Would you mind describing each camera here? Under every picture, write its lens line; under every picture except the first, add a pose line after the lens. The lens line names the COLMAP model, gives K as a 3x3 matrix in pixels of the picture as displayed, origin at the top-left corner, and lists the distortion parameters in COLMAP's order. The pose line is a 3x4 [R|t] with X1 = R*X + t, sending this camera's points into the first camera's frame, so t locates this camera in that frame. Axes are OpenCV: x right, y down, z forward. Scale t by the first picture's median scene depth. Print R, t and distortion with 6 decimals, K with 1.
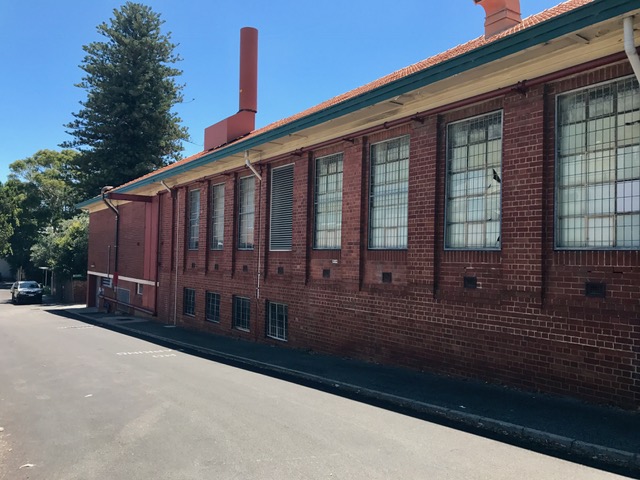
lens RADIAL K [[520.9, 0, 318.6], [0, 520.9, 236.9], [0, 0, 1]] dist [0.068871, -0.070961]
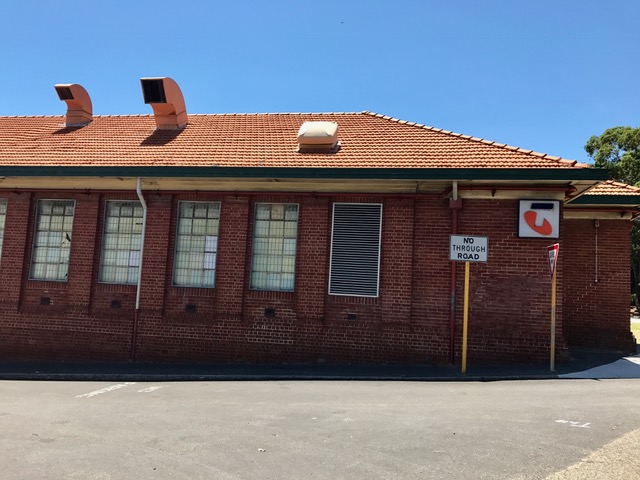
lens RADIAL K [[520.9, 0, 318.6], [0, 520.9, 236.9], [0, 0, 1]] dist [0.068871, -0.070961]
pose [[0.704258, 0.081117, 0.705295, -0.291035], [-0.060367, 0.996695, -0.054353, -0.074375], [-0.707373, -0.004298, 0.706828, -0.769878]]
